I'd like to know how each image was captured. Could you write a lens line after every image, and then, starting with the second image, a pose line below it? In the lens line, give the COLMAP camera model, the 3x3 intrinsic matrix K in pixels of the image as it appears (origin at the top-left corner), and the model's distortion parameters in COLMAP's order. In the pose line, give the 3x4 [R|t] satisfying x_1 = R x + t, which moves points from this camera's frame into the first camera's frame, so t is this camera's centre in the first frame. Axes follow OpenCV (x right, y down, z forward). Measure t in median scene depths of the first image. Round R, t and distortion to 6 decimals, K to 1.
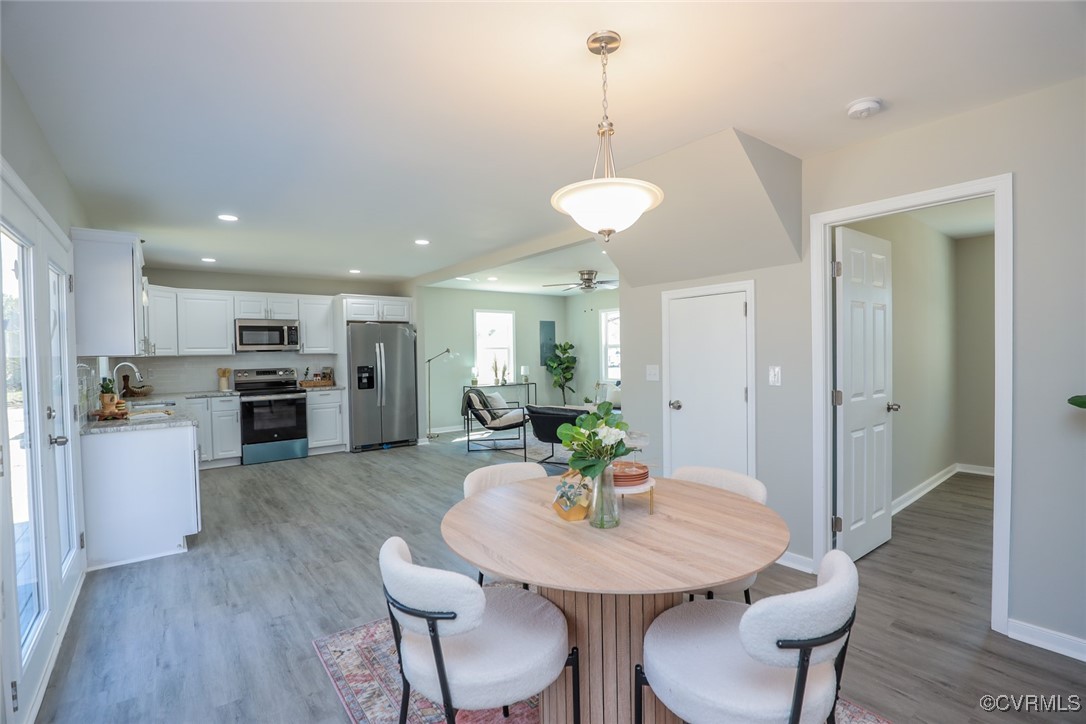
lens RADIAL K [[497.4, 0, 544.3], [0, 497.4, 363.5], [0, 0, 1]] dist [-0.035376, 0.006630]
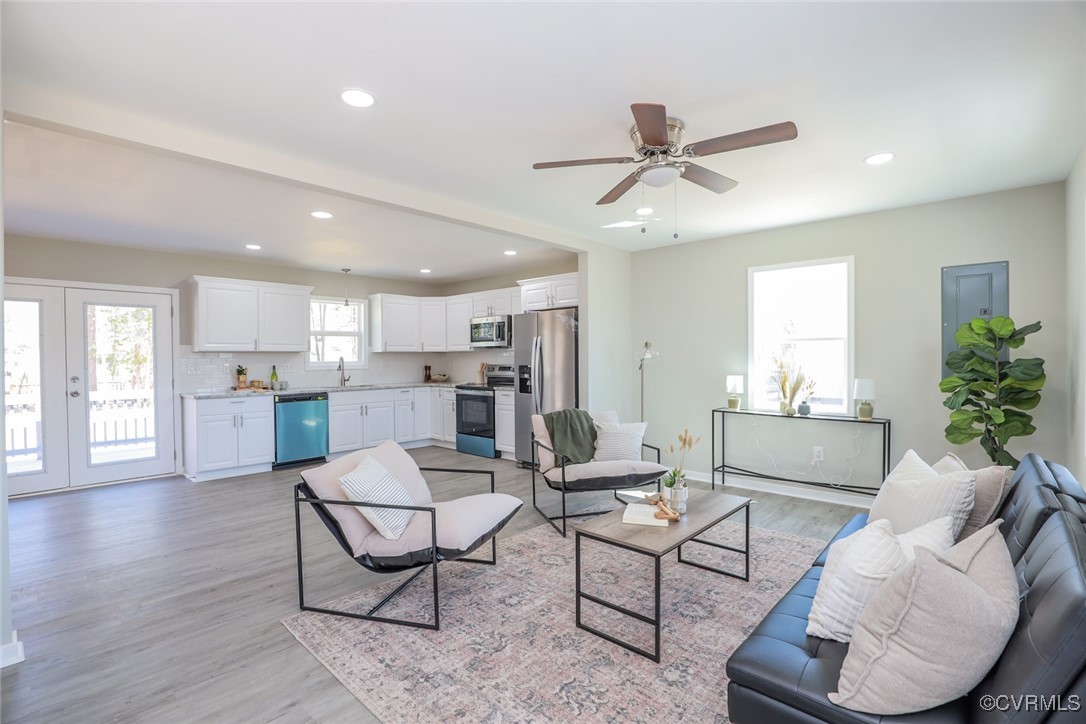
lens RADIAL K [[497.4, 0, 544.3], [0, 497.4, 363.5], [0, 0, 1]] dist [-0.035376, 0.006630]
pose [[0.168454, 0.028438, -0.985299, 0.456183], [-0.018800, 0.999495, 0.025633, -0.019504], [0.985530, 0.014206, 0.168904, 0.895866]]
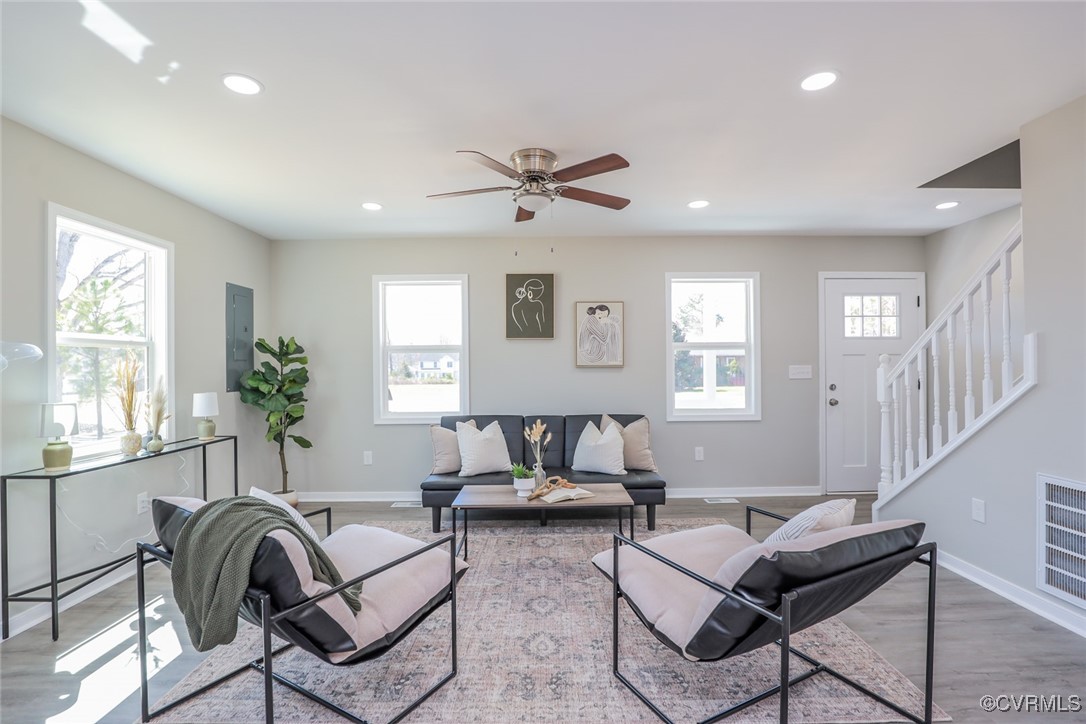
lens RADIAL K [[497.4, 0, 544.3], [0, 497.4, 363.5], [0, 0, 1]] dist [-0.035376, 0.006630]
pose [[0.612720, 0.014355, 0.790170, -0.239561], [0.017996, 0.999322, -0.032109, -0.001050], [-0.790095, 0.033894, 0.612046, 0.779874]]
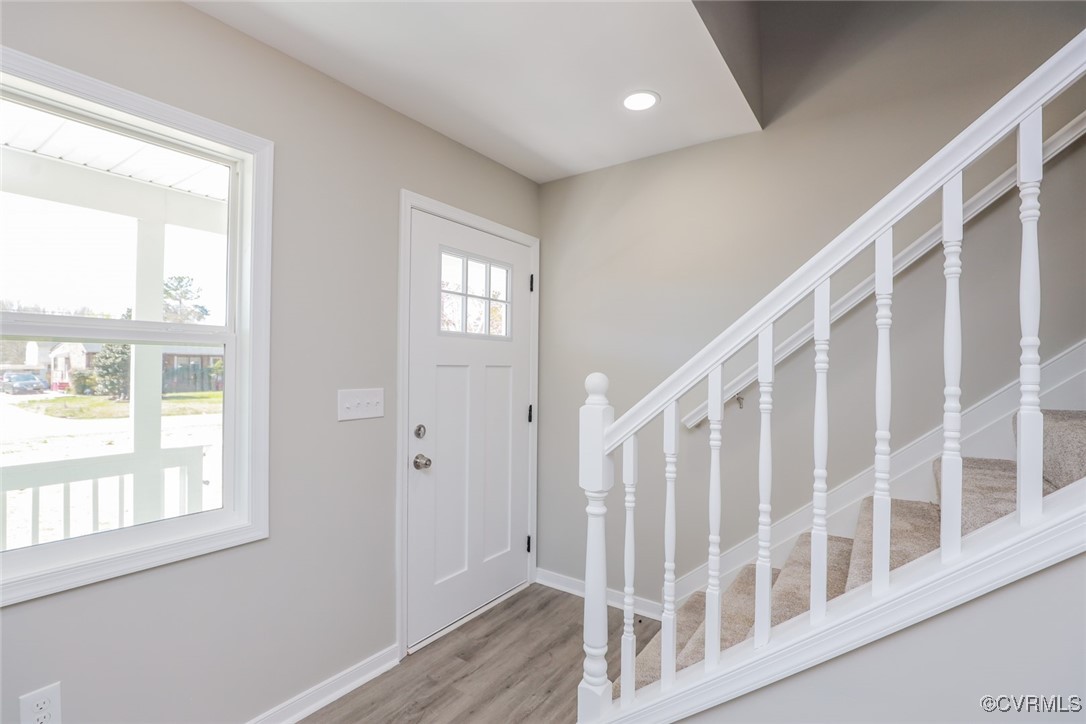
lens RADIAL K [[497.4, 0, 544.3], [0, 497.4, 363.5], [0, 0, 1]] dist [-0.035376, 0.006630]
pose [[-0.284847, 0.019688, 0.958371, 0.198069], [0.019194, 0.999706, -0.014832, -0.022576], [-0.958381, 0.014171, -0.285141, 0.897446]]
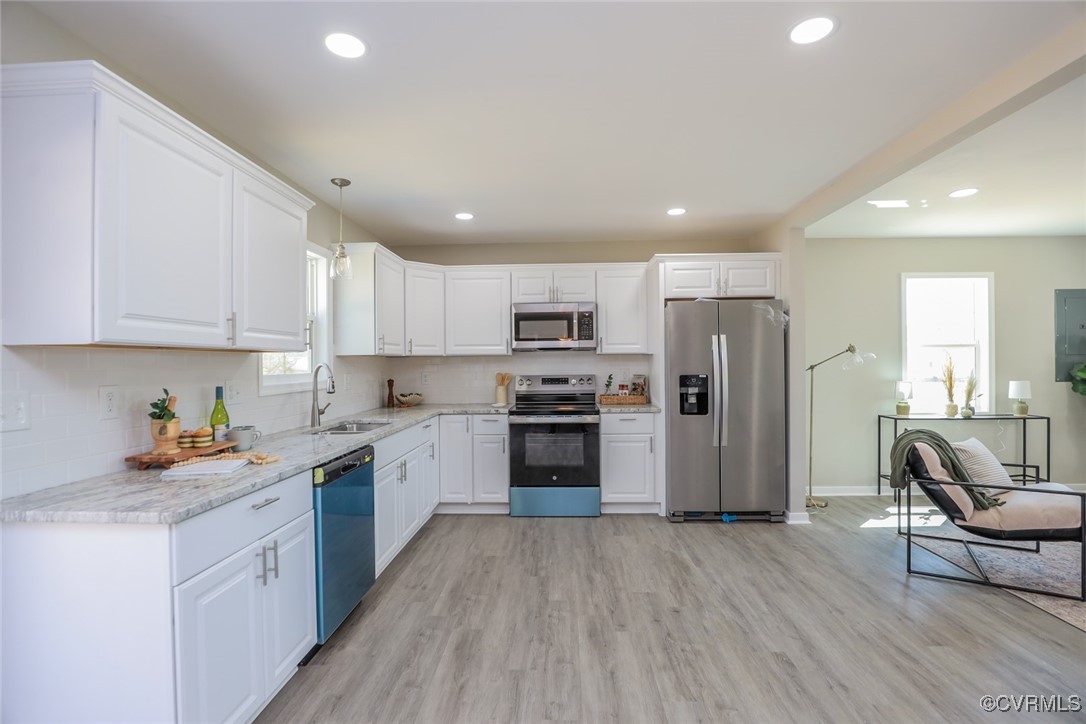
lens RADIAL K [[497.4, 0, 544.3], [0, 497.4, 363.5], [0, 0, 1]] dist [-0.035376, 0.006630]
pose [[0.762038, 0.010029, -0.647454, -0.120464], [-0.017583, 0.999832, -0.005207, -0.002046], [0.647293, 0.015352, 0.762087, 0.449557]]
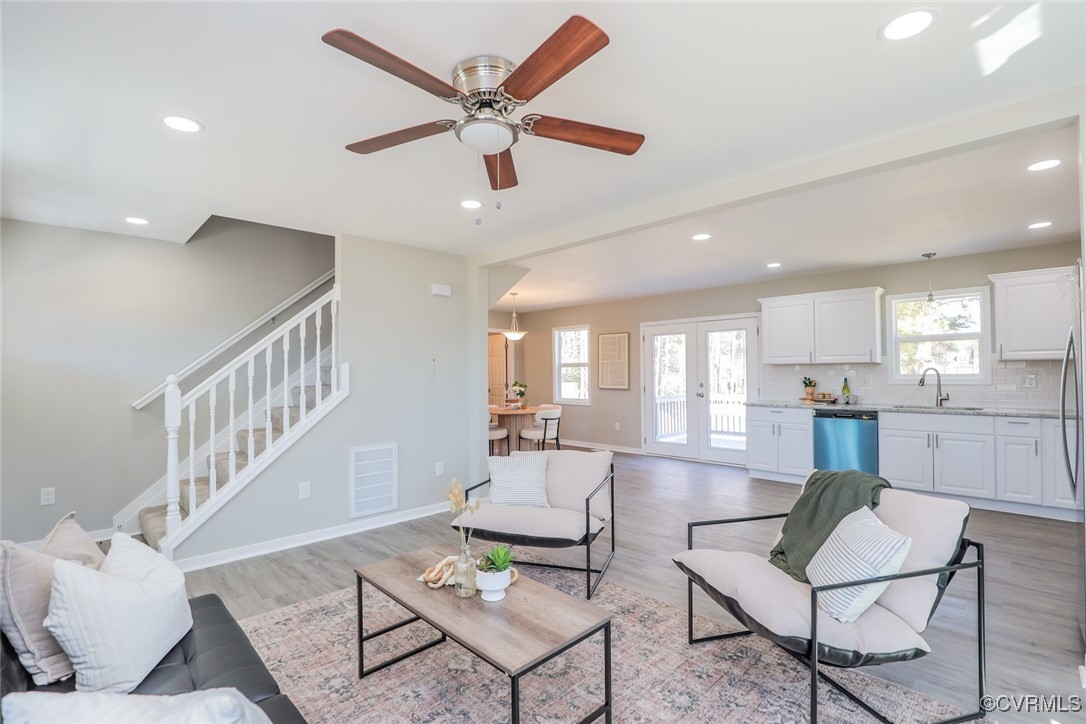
lens RADIAL K [[497.4, 0, 544.3], [0, 497.4, 363.5], [0, 0, 1]] dist [-0.035376, 0.006630]
pose [[-0.992744, 0.024750, -0.117675, 0.096309], [0.023833, 0.999674, 0.009200, -0.028001], [0.117864, 0.006329, -0.993010, 1.331752]]
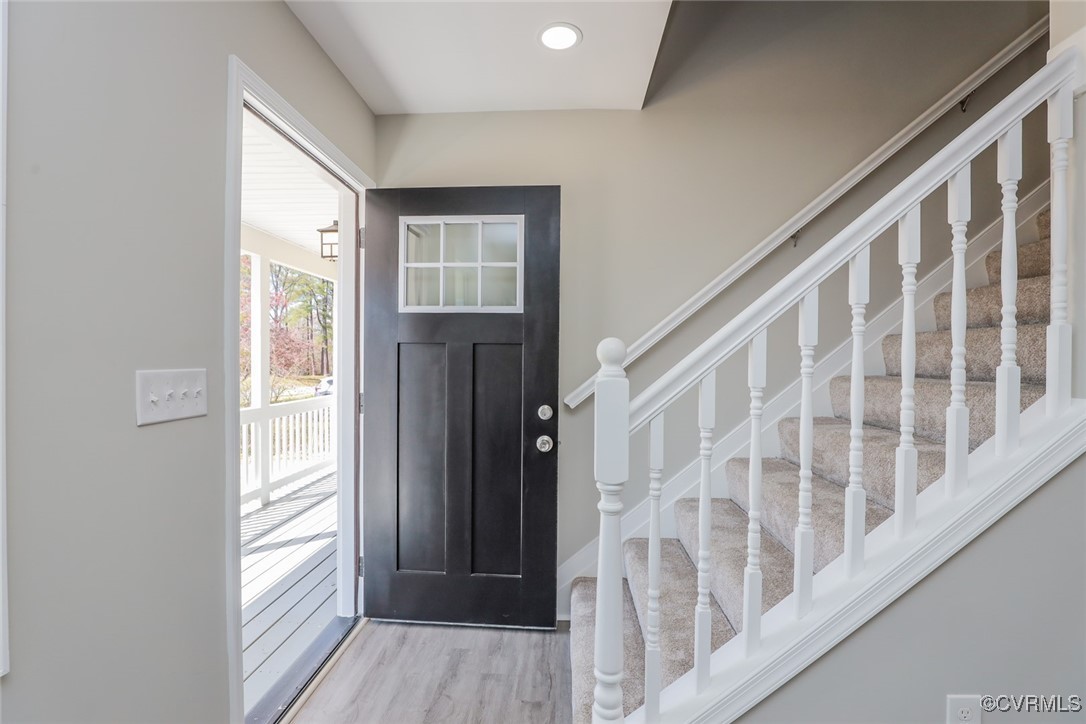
lens RADIAL K [[502.8, 0, 530.7], [0, 502.8, 366.0], [0, 0, 1]] dist [-0.019754, -0.000066]
pose [[-0.743700, 0.007446, 0.668472, 0.301759], [0.023885, 0.999596, 0.015438, -0.014953], [-0.668086, 0.027448, -0.743577, 0.968746]]
